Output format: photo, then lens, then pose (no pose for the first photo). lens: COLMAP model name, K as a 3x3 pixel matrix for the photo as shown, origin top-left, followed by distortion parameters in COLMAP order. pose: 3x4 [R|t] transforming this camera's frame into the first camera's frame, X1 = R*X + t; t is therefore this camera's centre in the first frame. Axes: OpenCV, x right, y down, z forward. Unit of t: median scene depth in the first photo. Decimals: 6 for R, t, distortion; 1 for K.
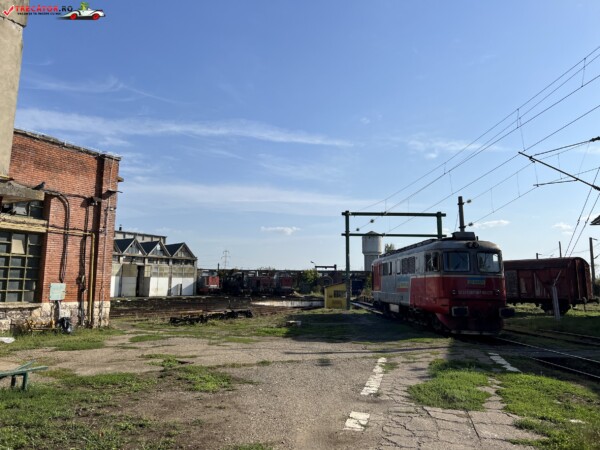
lens RADIAL K [[453.8, 0, 301.8], [0, 453.8, 225.6], [0, 0, 1]] dist [0.072318, -0.096872]
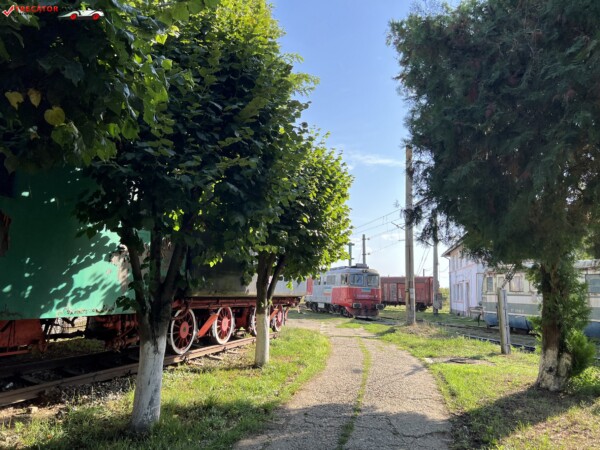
lens RADIAL K [[447.5, 0, 300.0], [0, 447.5, 225.0], [0, 0, 1]] dist [0.065736, -0.107501]
pose [[0.983498, 0.046257, 0.174905, -0.181322], [-0.042961, 0.998821, -0.022585, -0.075119], [-0.175744, 0.014698, 0.984326, -0.626998]]
